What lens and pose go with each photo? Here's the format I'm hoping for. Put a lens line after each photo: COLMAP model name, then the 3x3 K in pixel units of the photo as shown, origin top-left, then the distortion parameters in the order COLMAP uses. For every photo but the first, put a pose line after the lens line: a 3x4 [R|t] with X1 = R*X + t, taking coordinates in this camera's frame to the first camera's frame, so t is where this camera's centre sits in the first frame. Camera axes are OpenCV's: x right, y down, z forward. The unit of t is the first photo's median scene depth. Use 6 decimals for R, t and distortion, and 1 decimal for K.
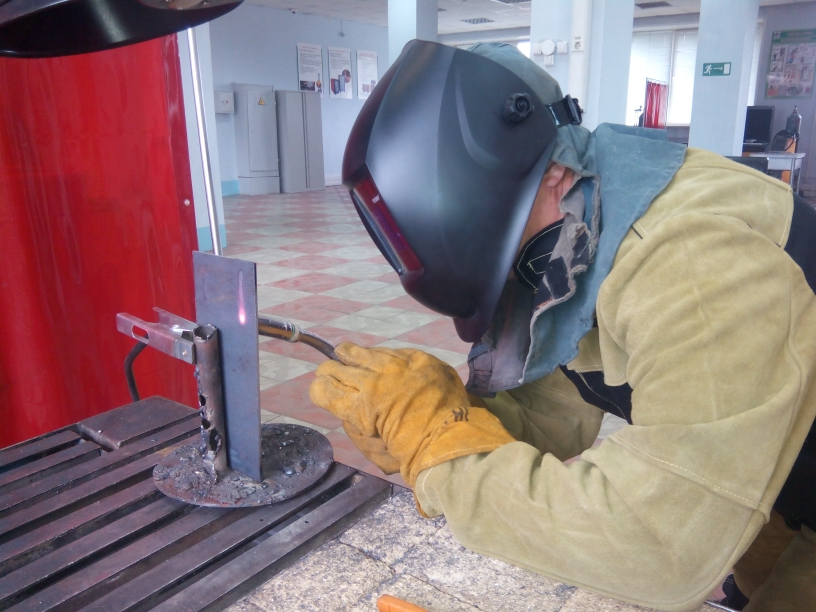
lens RADIAL K [[679.0, 0, 432.7], [0, 679.0, 330.6], [0, 0, 1]] dist [-0.070121, 0.013626]
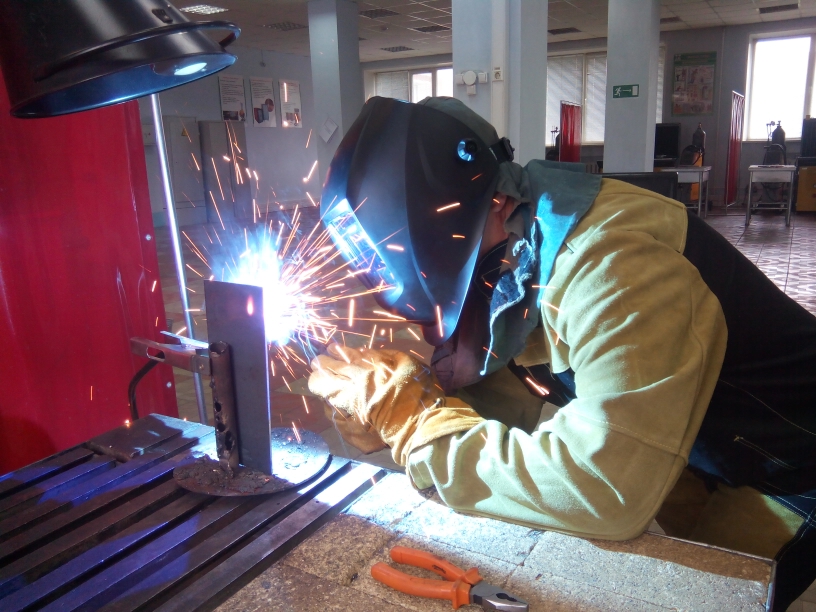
lens RADIAL K [[679.0, 0, 442.9], [0, 679.0, 320.0], [0, 0, 1]] dist [-0.070121, 0.013626]
pose [[0.991899, -0.054713, 0.114644, -0.071954], [0.060080, 0.997228, -0.043893, 0.024999], [-0.111925, 0.050425, 0.992436, -0.182630]]
